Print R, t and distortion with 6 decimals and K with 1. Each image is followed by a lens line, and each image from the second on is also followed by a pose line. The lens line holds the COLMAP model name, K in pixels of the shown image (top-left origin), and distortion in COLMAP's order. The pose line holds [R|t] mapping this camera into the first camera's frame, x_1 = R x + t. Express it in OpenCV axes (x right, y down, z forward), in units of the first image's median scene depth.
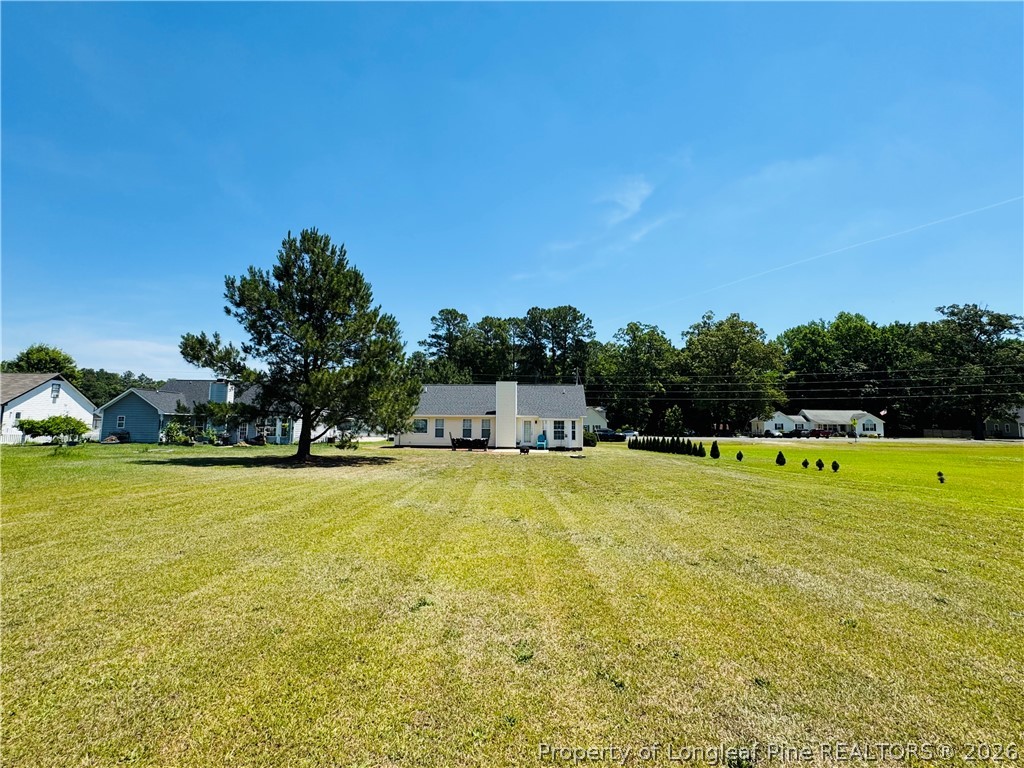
lens RADIAL K [[472.4, 0, 512.0], [0, 472.4, 384.0], [0, 0, 1]] dist [-0.000568, 0.000178]
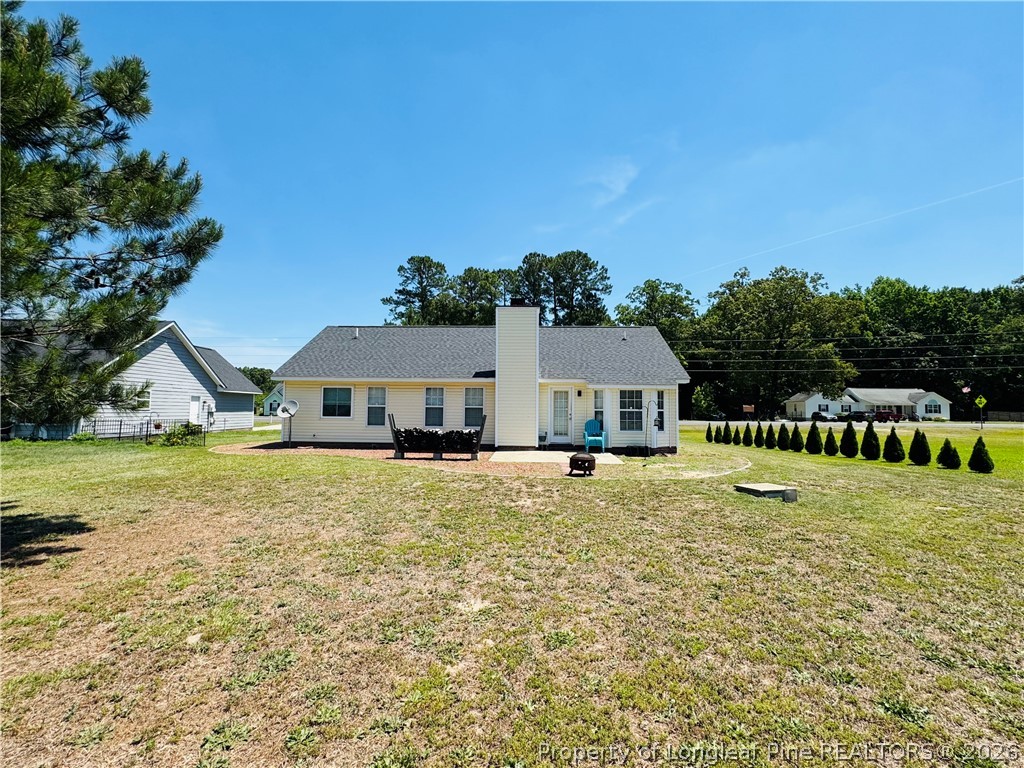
lens RADIAL K [[472.4, 0, 512.0], [0, 472.4, 384.0], [0, 0, 1]] dist [-0.000568, 0.000178]
pose [[0.999237, 0.002002, 0.038994, -0.014717], [-0.003397, 0.999354, 0.035764, 0.022207], [-0.038898, -0.035869, 0.998599, 0.215219]]
